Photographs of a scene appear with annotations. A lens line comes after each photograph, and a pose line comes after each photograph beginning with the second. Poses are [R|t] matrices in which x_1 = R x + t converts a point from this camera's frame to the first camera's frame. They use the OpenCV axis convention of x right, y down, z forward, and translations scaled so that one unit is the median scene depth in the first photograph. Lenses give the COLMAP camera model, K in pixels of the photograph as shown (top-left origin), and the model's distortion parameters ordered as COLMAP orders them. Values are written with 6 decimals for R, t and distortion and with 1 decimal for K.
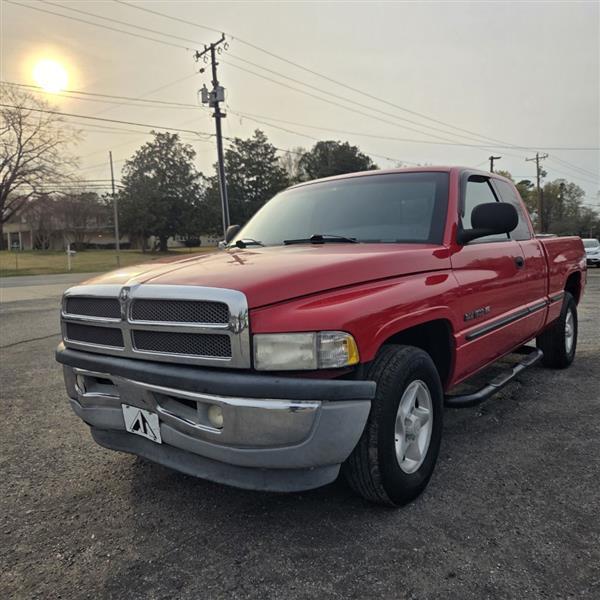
lens RADIAL K [[537.8, 0, 295.7], [0, 537.8, 305.4], [0, 0, 1]] dist [0.078703, -0.064344]
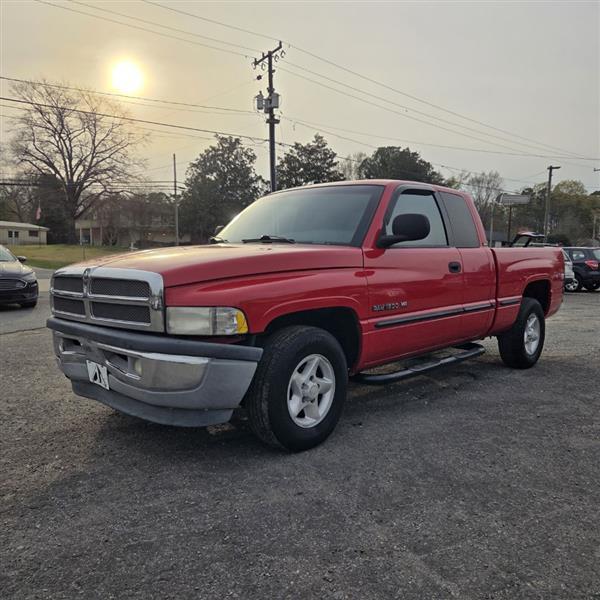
lens RADIAL K [[537.8, 0, 300.4], [0, 537.8, 313.2], [0, 0, 1]] dist [0.078703, -0.064344]
pose [[0.993913, 0.047853, -0.099237, 0.218647], [-0.047242, 0.998847, 0.008505, 0.024647], [0.099529, -0.003765, 0.995028, -0.168302]]
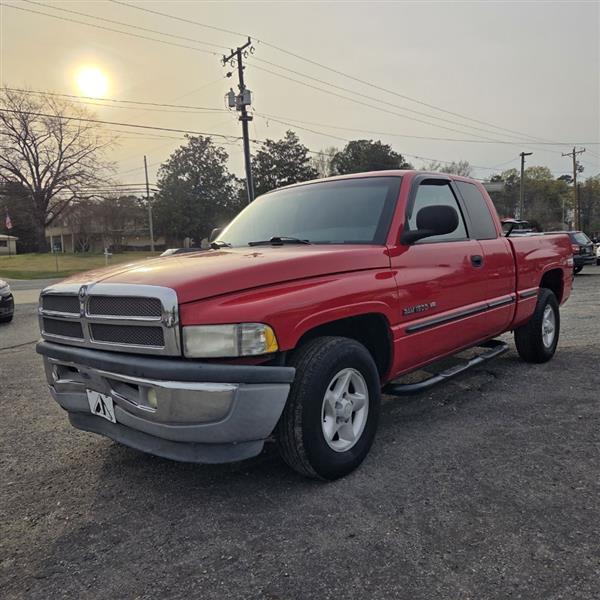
lens RADIAL K [[537.8, 0, 300.3], [0, 537.8, 307.7], [0, 0, 1]] dist [0.078703, -0.064344]
pose [[0.998226, -0.005263, -0.059311, 0.137002], [0.005523, 0.999976, 0.004219, 0.006395], [0.059288, -0.004539, 0.998231, -0.075984]]
